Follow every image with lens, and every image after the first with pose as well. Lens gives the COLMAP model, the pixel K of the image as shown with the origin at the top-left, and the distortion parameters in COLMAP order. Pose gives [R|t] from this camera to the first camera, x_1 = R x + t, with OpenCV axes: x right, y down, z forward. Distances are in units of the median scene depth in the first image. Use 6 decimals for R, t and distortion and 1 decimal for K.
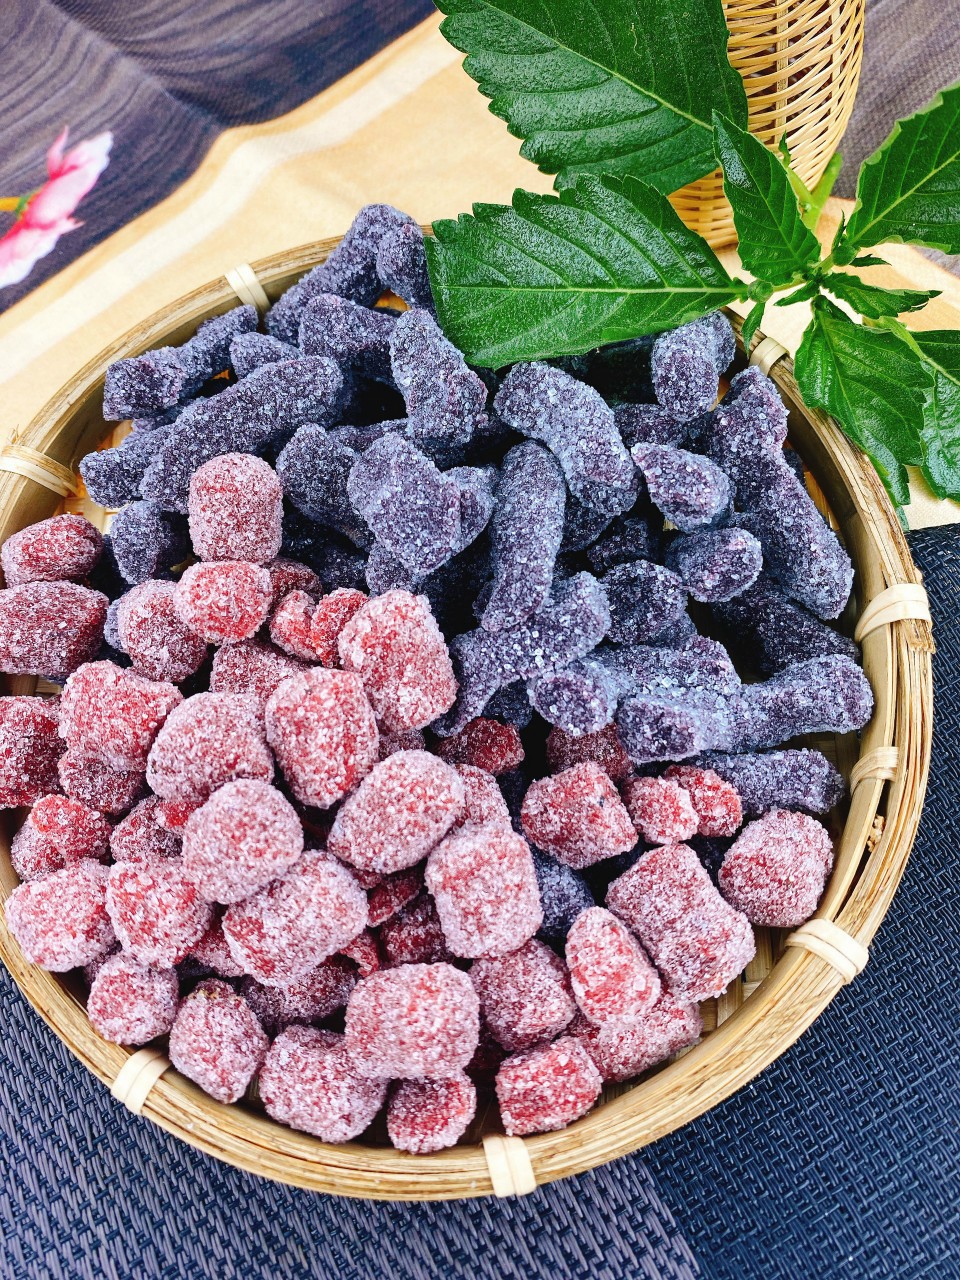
lens RADIAL K [[983.3, 0, 480.0], [0, 983.3, 640.0], [0, 0, 1]] dist [-0.004128, -0.008871]
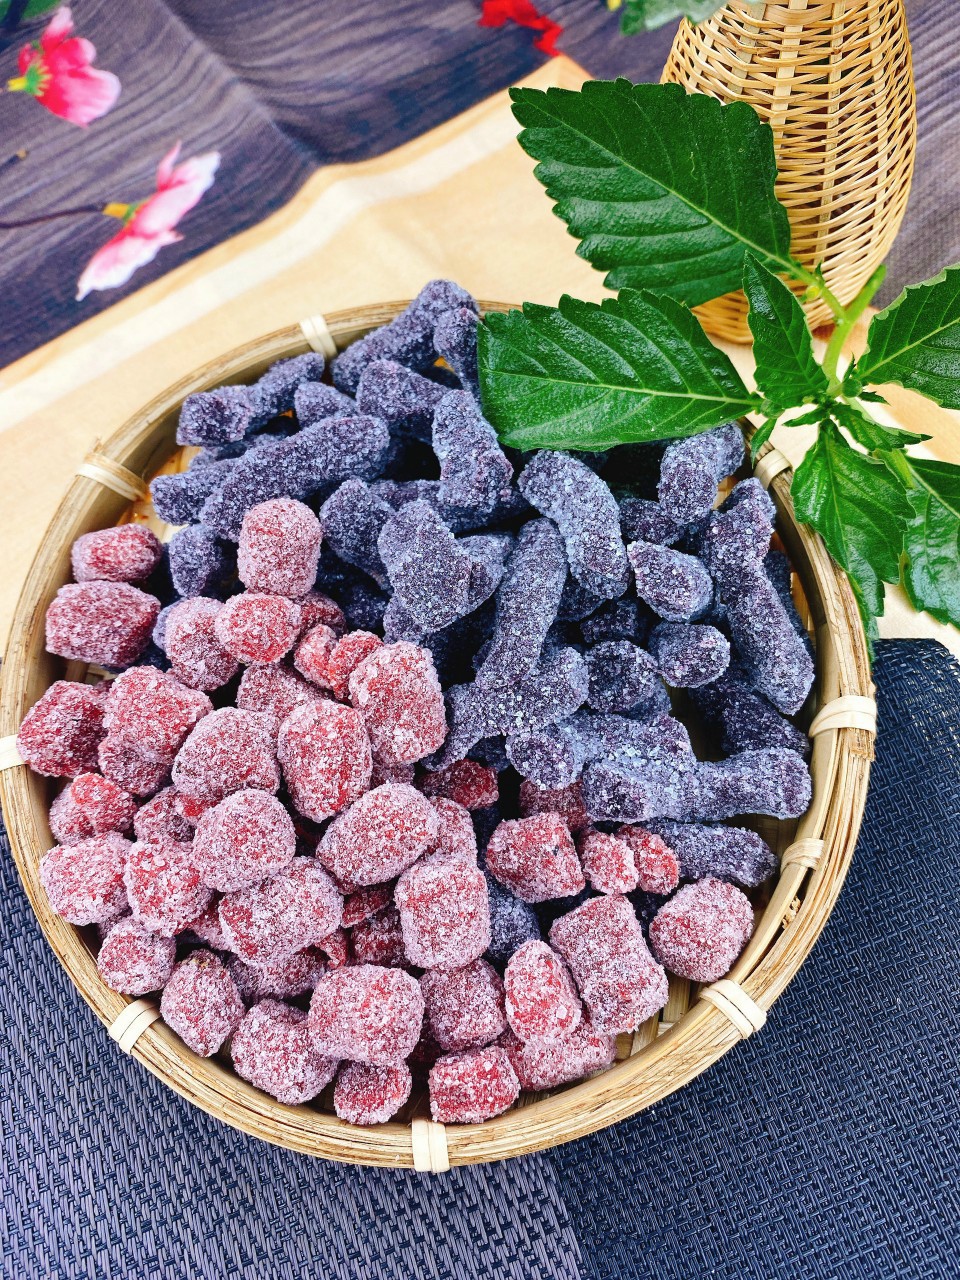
lens RADIAL K [[983.3, 0, 480.0], [0, 983.3, 640.0], [0, 0, 1]] dist [-0.004128, -0.008871]
pose [[0.989427, 0.139558, -0.039464, 0.044838], [-0.138401, 0.989901, 0.030667, -0.097523], [0.043345, -0.024881, 0.998750, -0.139543]]
